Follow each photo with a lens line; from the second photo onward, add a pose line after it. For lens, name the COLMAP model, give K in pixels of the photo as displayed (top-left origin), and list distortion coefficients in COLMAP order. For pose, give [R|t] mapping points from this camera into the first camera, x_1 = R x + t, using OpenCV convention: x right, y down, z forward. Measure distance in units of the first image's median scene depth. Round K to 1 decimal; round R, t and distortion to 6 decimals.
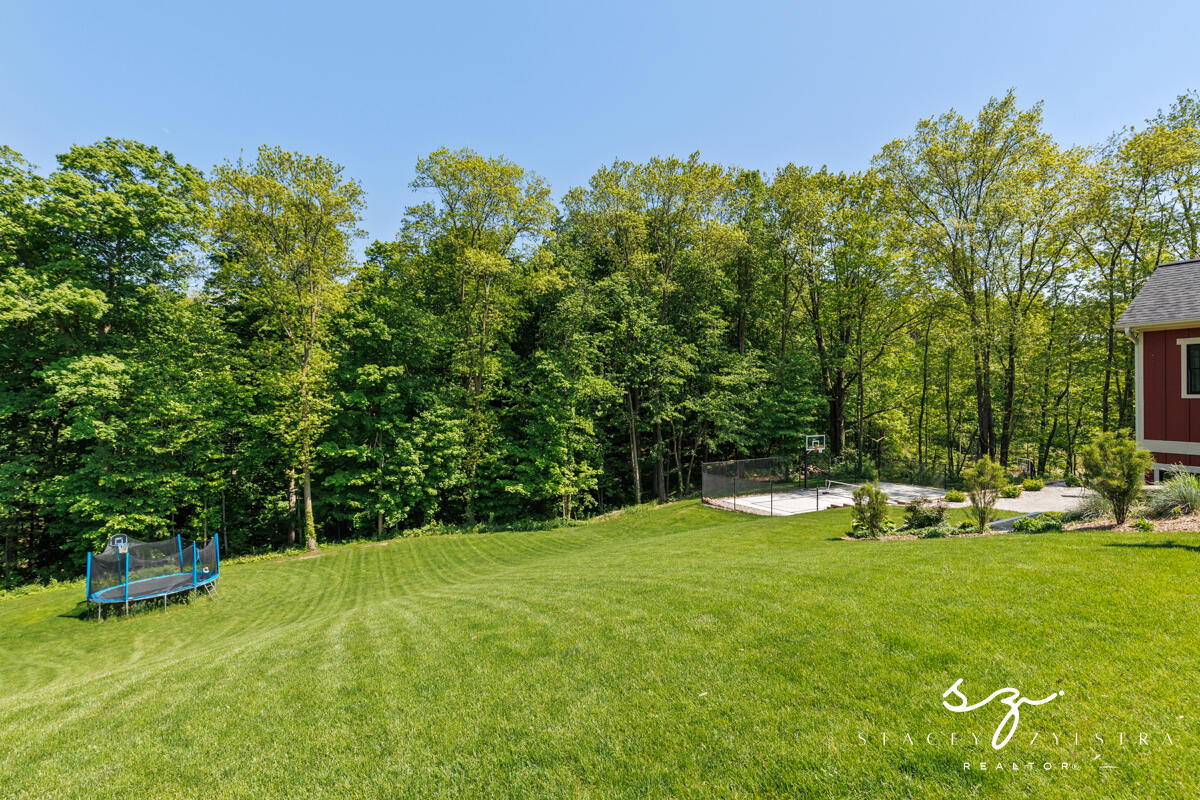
lens RADIAL K [[558.9, 0, 596.4], [0, 558.9, 395.3], [0, 0, 1]] dist [0.000284, -0.000299]
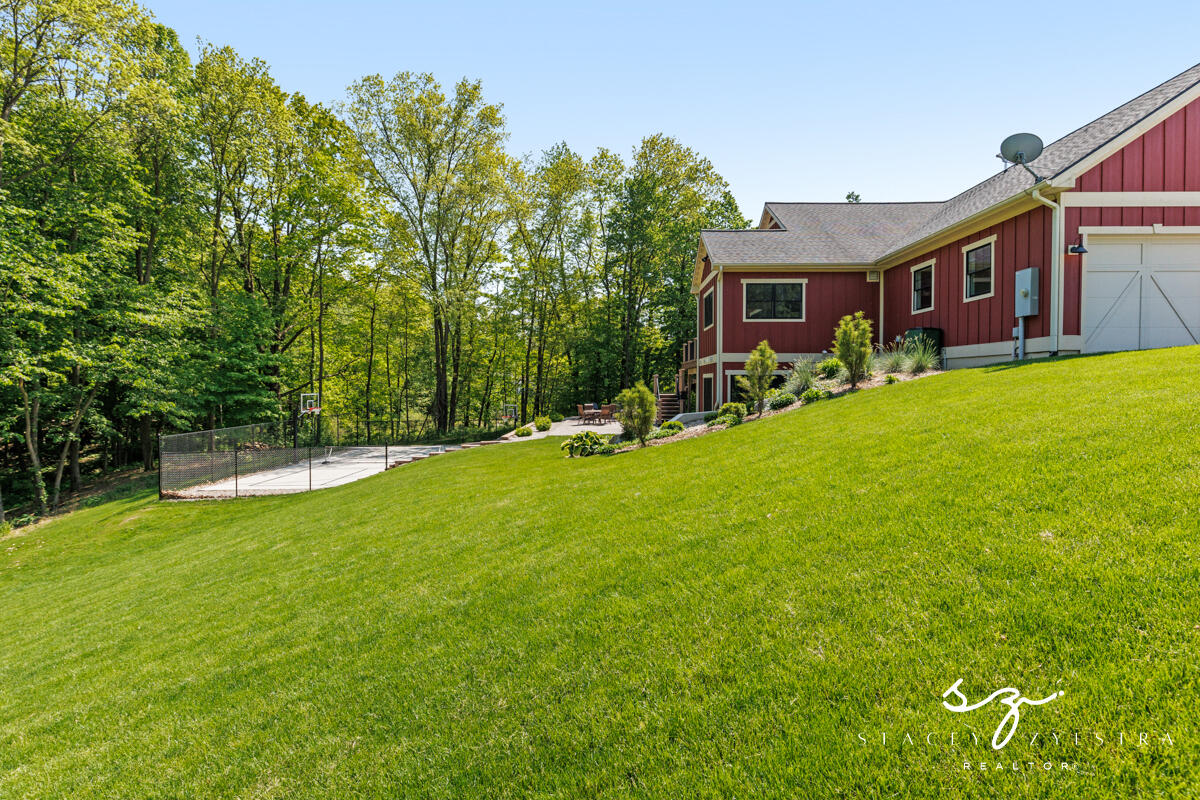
lens RADIAL K [[558.9, 0, 607.1], [0, 558.9, 396.8], [0, 0, 1]] dist [0.000284, -0.000299]
pose [[0.451209, -0.015643, 0.892281, -0.113611], [0.002123, 0.999862, 0.016455, 0.053824], [-0.892416, -0.005530, 0.451180, 0.213010]]
